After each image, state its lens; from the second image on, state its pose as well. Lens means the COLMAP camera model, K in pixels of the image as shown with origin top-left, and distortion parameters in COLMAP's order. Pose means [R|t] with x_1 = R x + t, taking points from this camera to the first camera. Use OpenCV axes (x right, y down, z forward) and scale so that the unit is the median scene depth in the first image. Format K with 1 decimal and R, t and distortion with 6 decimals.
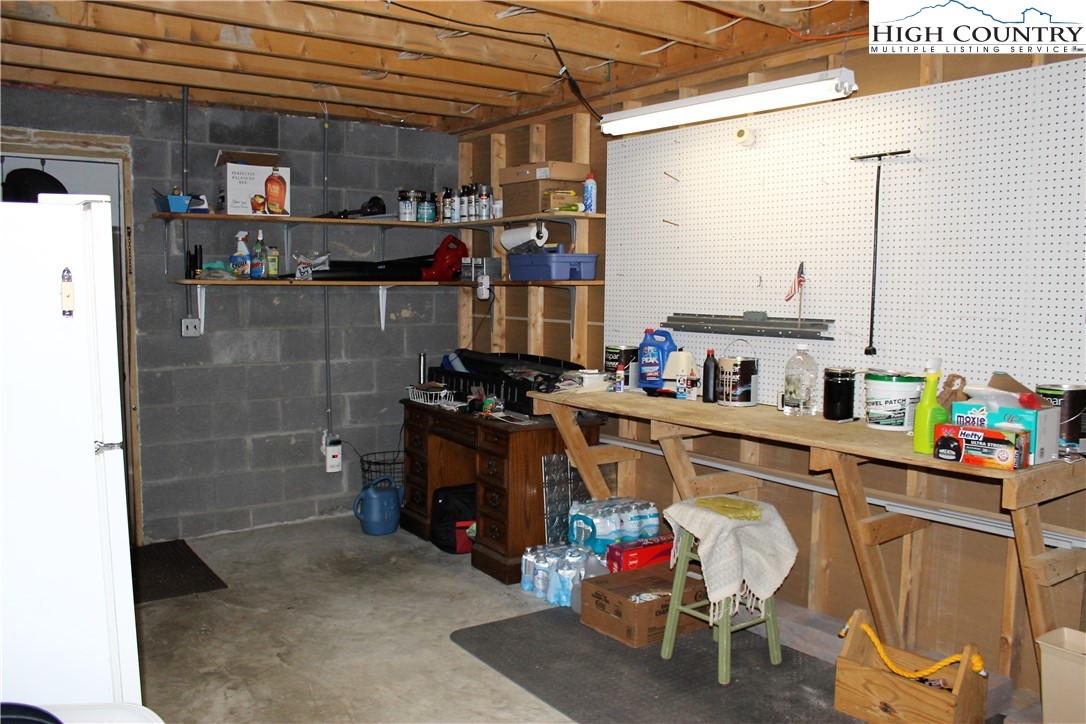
lens RADIAL K [[924.9, 0, 545.9], [0, 924.9, 371.7], [0, 0, 1]] dist [-0.152305, 0.134267]
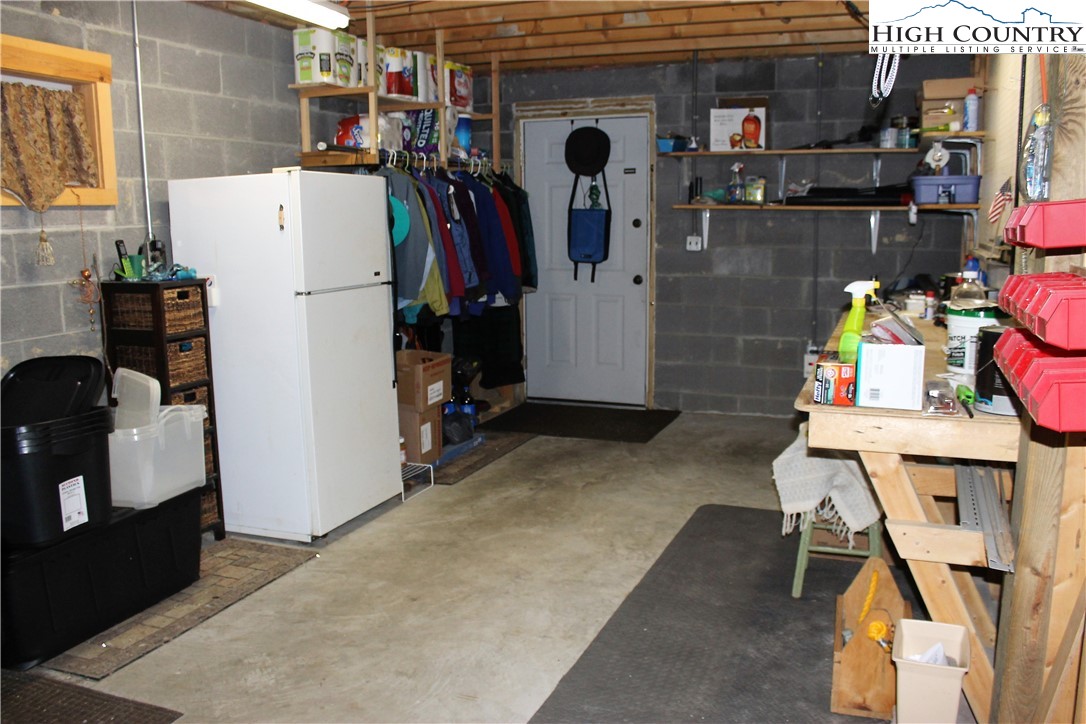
lens RADIAL K [[924.9, 0, 545.0], [0, 924.9, 367.7], [0, 0, 1]] dist [-0.152305, 0.134267]
pose [[0.544936, 0.129011, -0.828493, 0.577239], [-0.066630, 0.991630, 0.110589, -0.005337], [0.835826, -0.005062, 0.548971, 0.132504]]
